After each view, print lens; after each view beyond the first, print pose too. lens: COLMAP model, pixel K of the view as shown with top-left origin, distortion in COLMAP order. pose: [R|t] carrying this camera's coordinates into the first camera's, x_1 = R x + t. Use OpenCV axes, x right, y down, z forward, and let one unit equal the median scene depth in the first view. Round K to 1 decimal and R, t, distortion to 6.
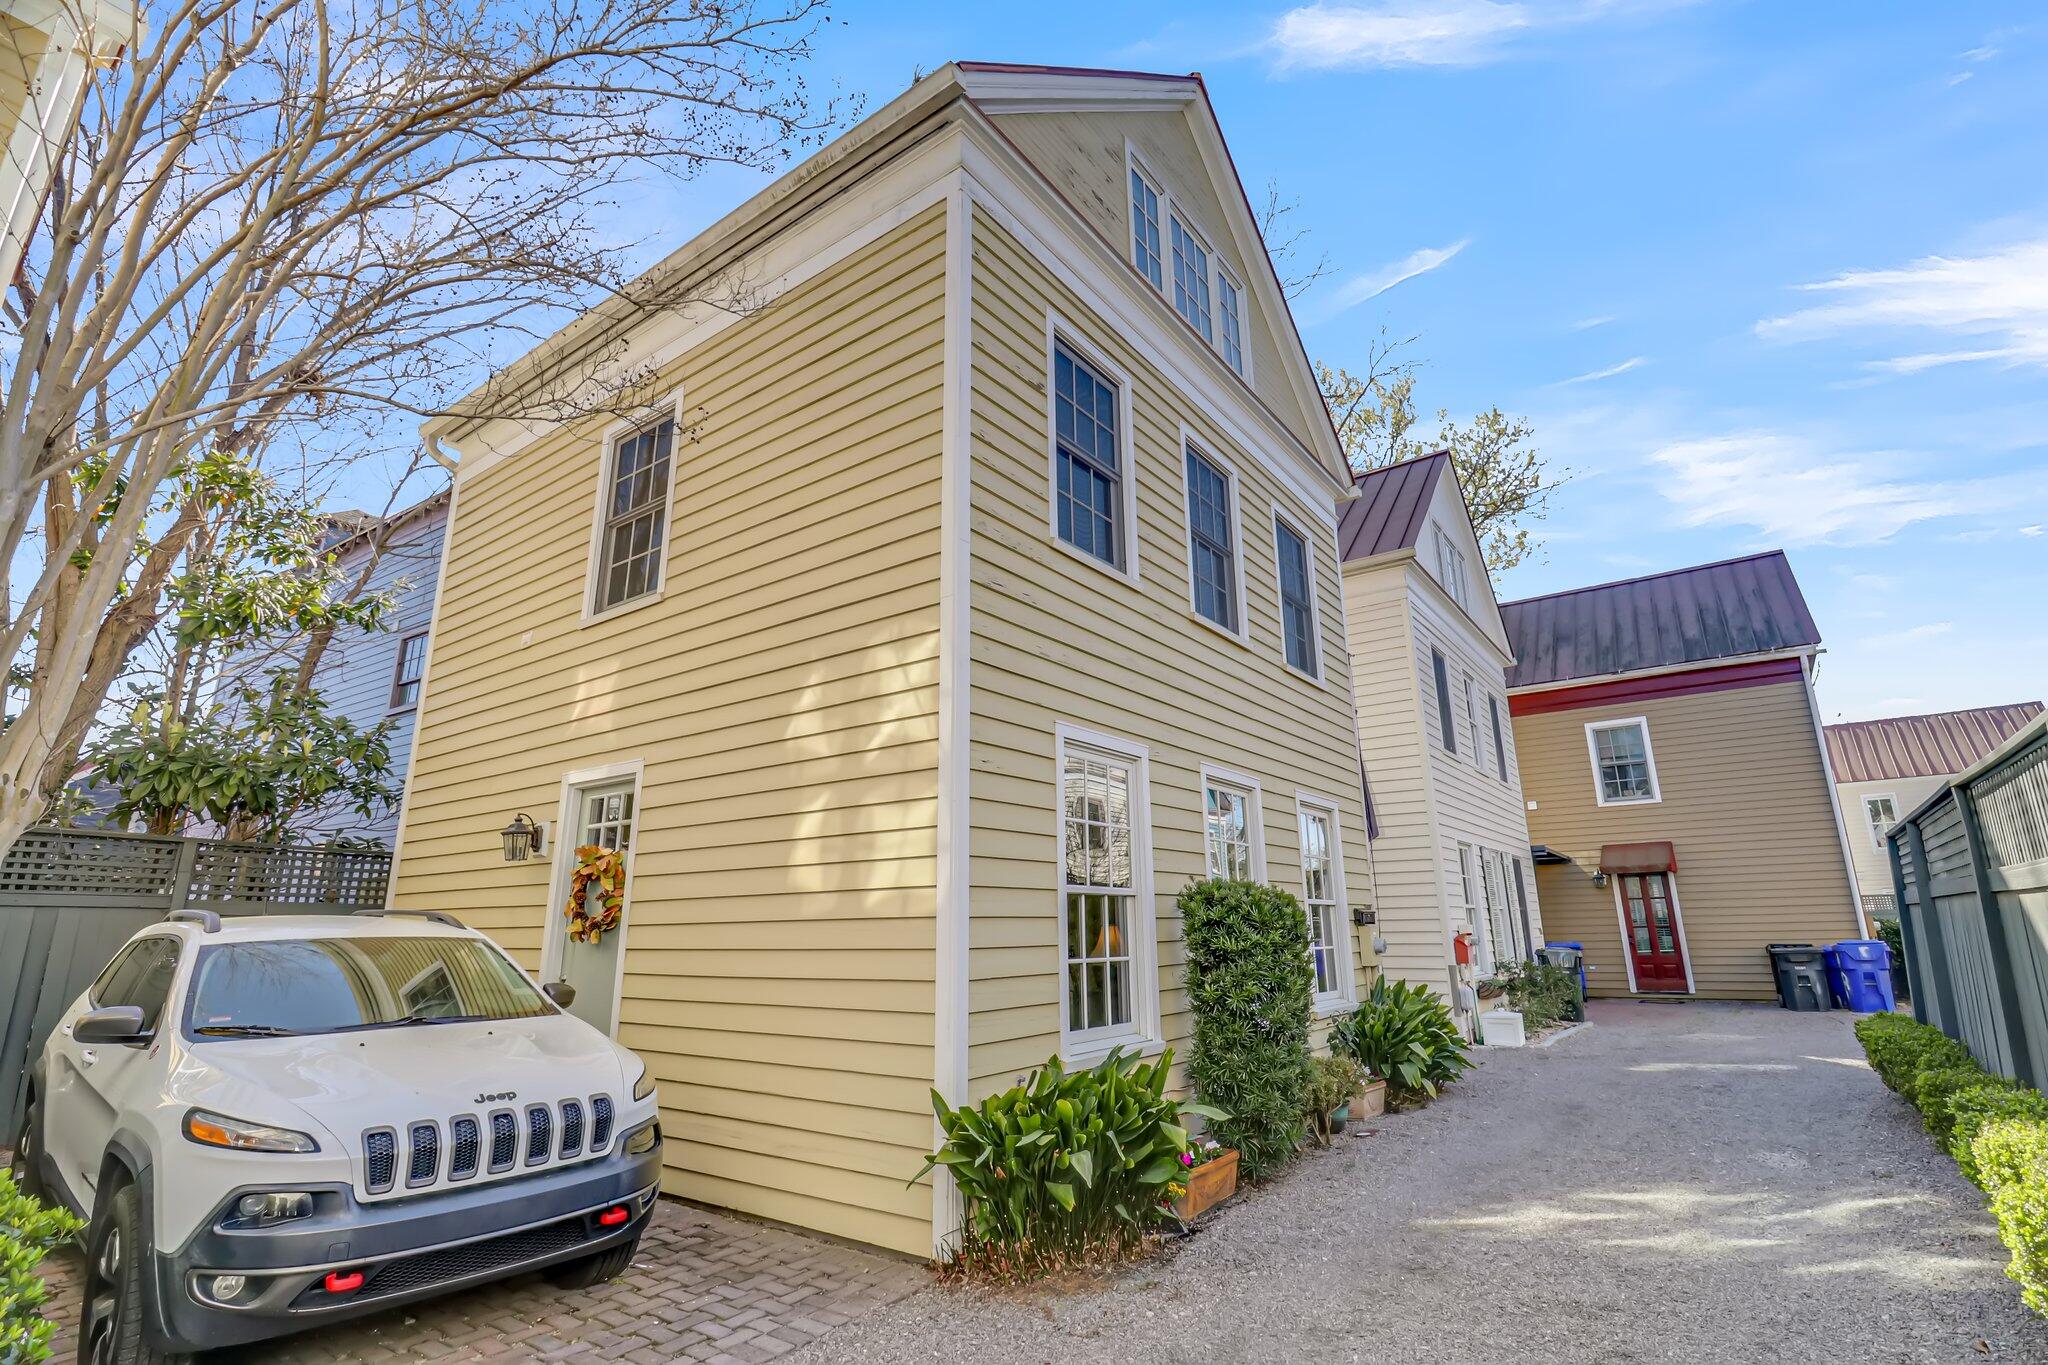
lens RADIAL K [[966.0, 0, 1038.7], [0, 966.0, 676.5], [0, 0, 1]] dist [0.003224, -0.002448]
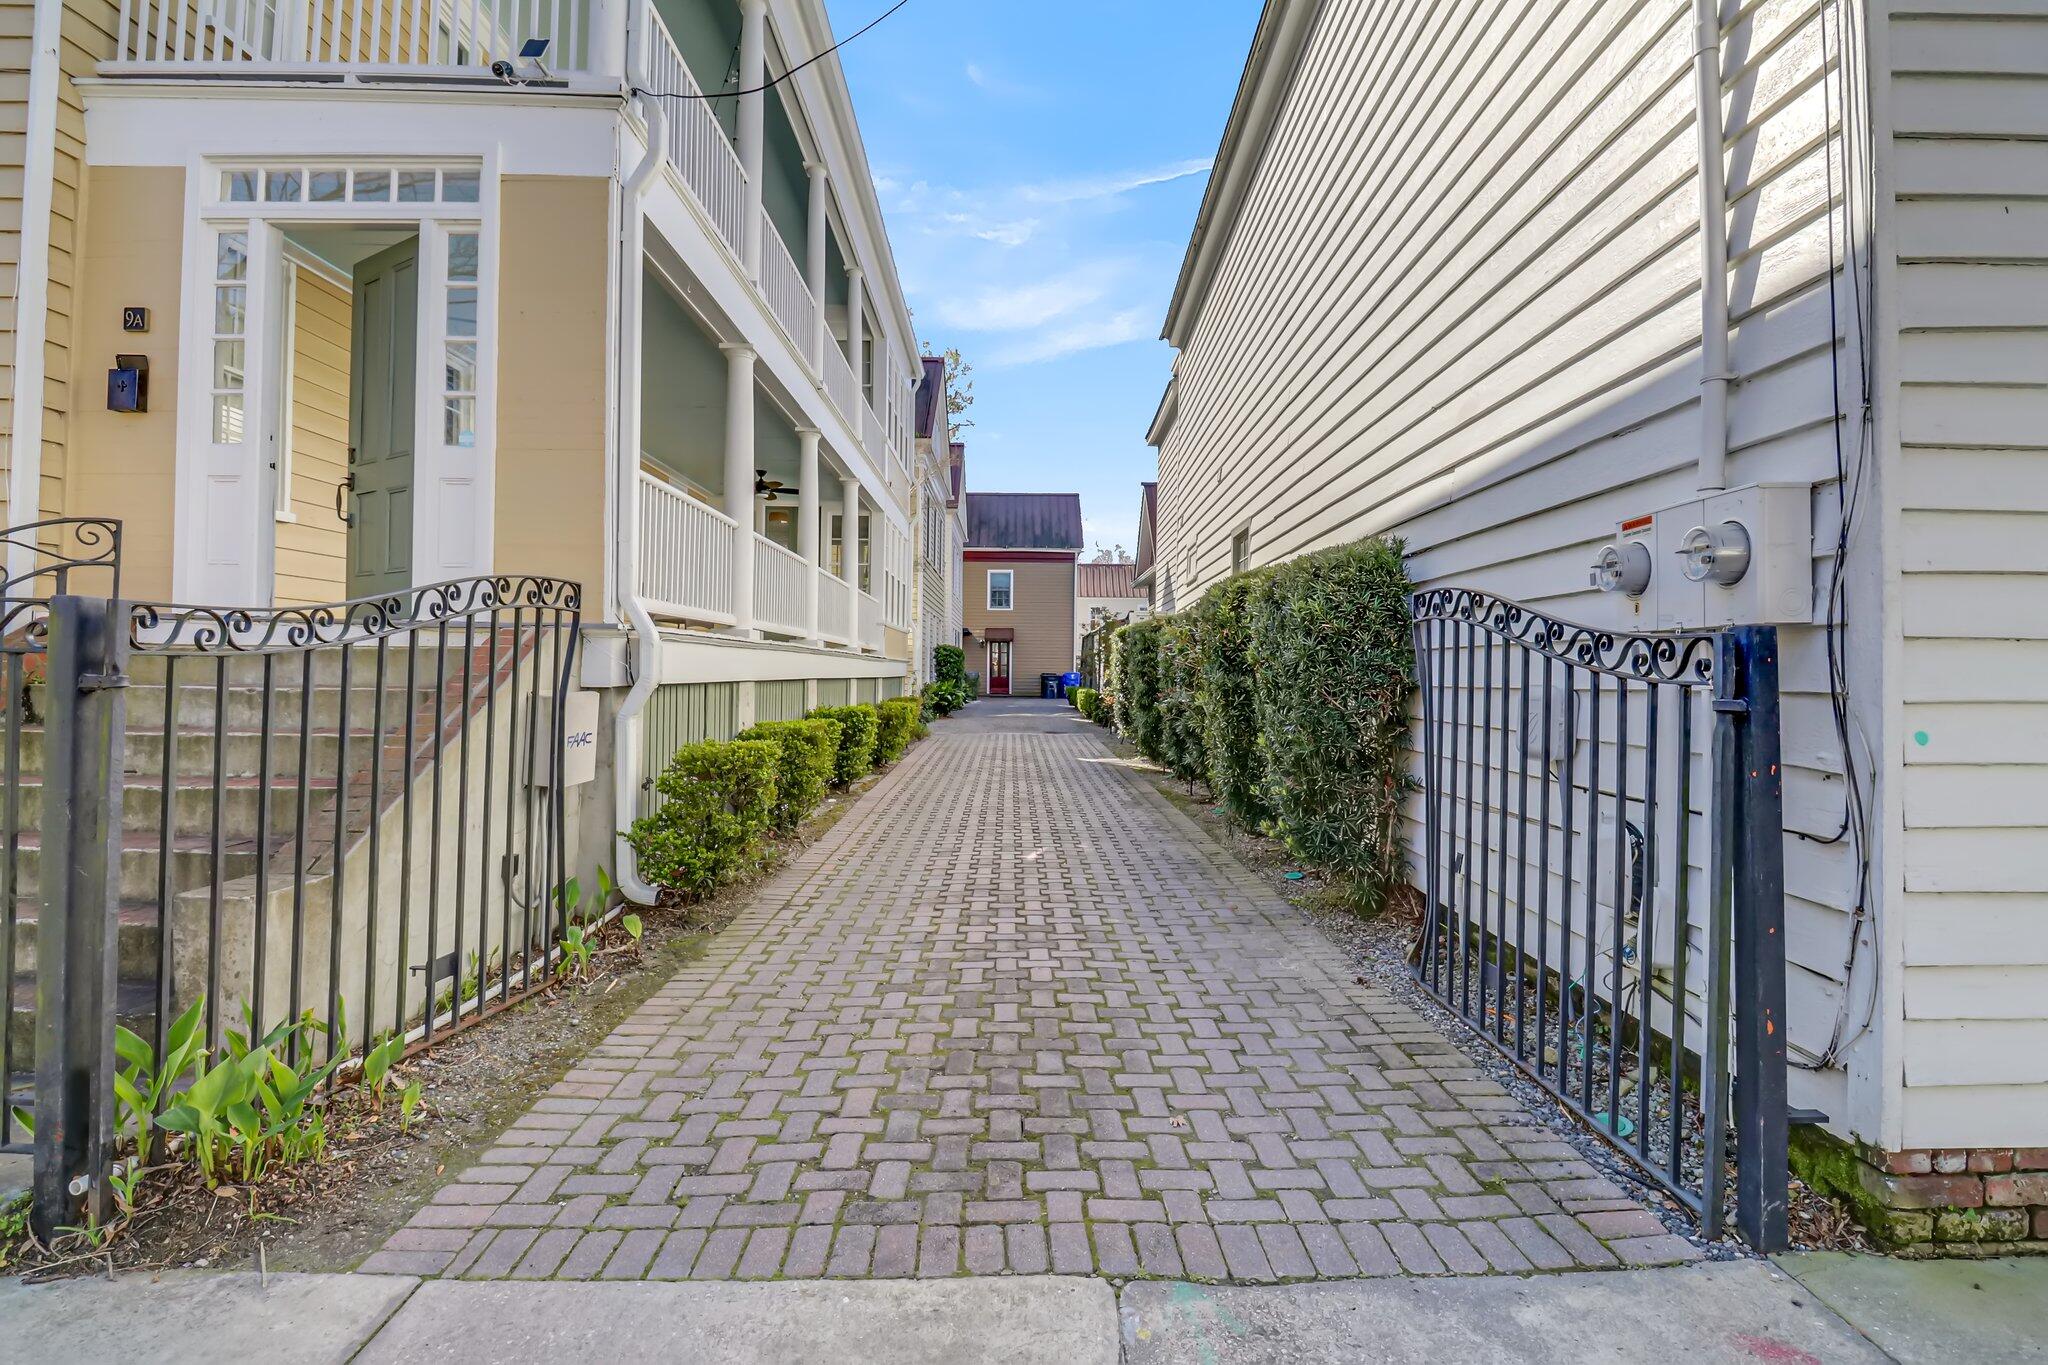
lens RADIAL K [[966.0, 0, 1032.0], [0, 966.0, 668.1], [0, 0, 1]] dist [0.003224, -0.002448]
pose [[0.798946, 0.032341, 0.600533, -0.604935], [-0.181483, 0.964968, 0.189477, -0.159857], [-0.573367, -0.260368, 0.776826, -0.725656]]
